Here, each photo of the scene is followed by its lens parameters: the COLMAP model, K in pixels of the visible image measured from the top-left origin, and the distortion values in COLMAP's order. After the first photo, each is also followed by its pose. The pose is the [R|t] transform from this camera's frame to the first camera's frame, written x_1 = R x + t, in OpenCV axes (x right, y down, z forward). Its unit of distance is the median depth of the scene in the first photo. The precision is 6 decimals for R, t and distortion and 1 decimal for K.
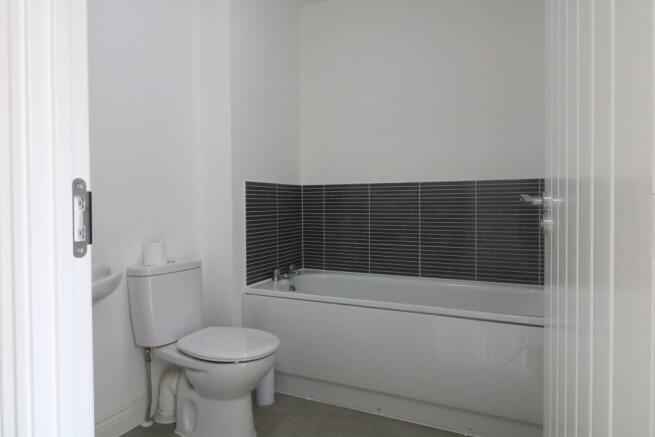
lens RADIAL K [[413.2, 0, 327.5], [0, 413.2, 218.5], [0, 0, 1]] dist [0.005195, 0.000364]
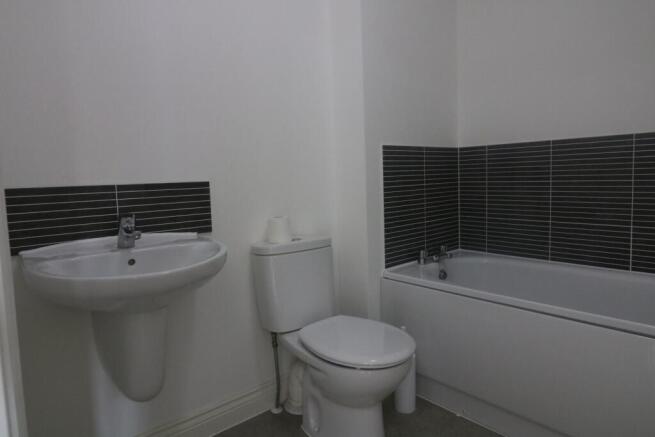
lens RADIAL K [[413.2, 0, 327.5], [0, 413.2, 218.5], [0, 0, 1]] dist [0.005195, 0.000364]
pose [[0.921348, 0.014708, -0.388459, 0.026184], [0.013114, 0.997539, 0.068872, -0.001091], [0.388516, -0.068550, 0.918888, 0.193634]]
